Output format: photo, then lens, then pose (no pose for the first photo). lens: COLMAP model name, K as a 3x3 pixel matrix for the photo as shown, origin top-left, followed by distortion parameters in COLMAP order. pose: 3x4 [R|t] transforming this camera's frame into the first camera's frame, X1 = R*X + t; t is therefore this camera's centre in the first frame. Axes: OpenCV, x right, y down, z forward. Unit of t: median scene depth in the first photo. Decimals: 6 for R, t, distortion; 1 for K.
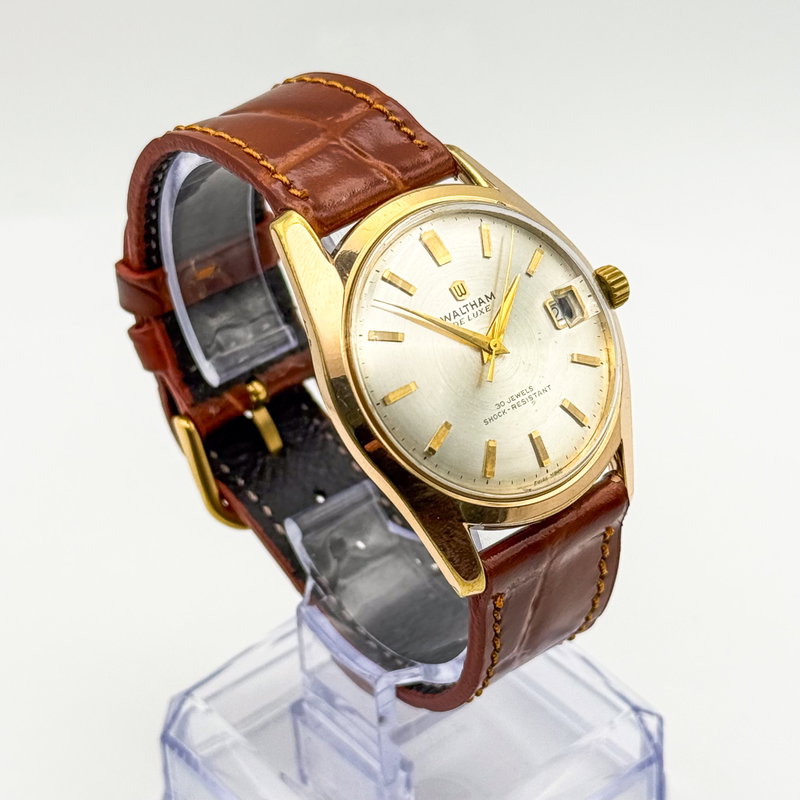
lens RADIAL K [[2287.2, 0, 400.0], [0, 2287.2, 400.0], [0, 0, 1]] dist [-0.059062, 9.814642]
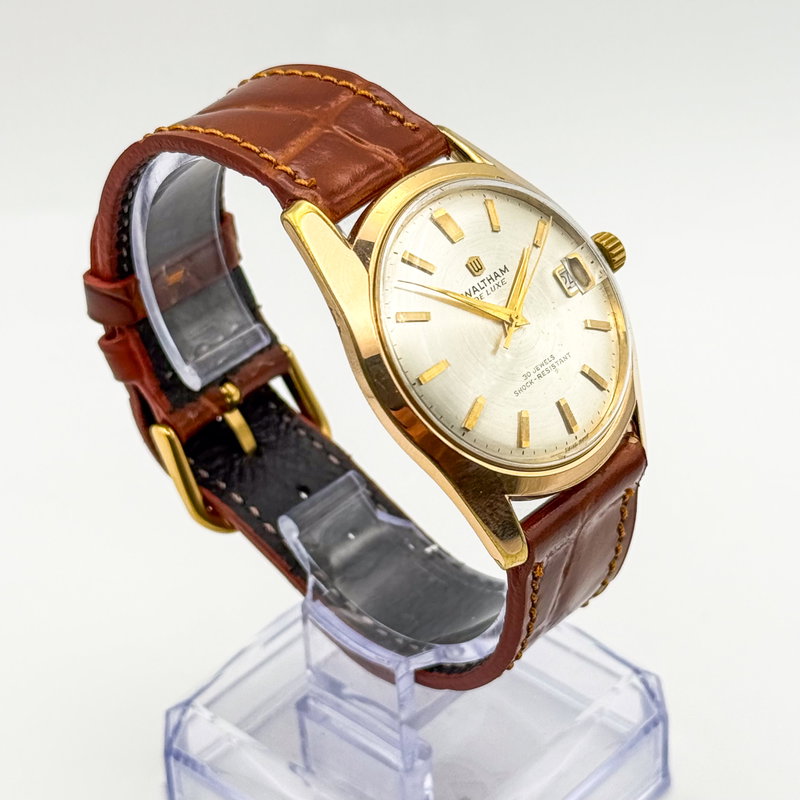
lens RADIAL K [[2287.2, 0, 400.0], [0, 2287.2, 400.0], [0, 0, 1]] dist [-0.059062, 9.814642]
pose [[0.989301, -0.088150, 0.116246, -0.121450], [0.089168, 0.996010, -0.003577, 0.010783], [-0.115467, 0.013905, 0.993214, 0.004726]]
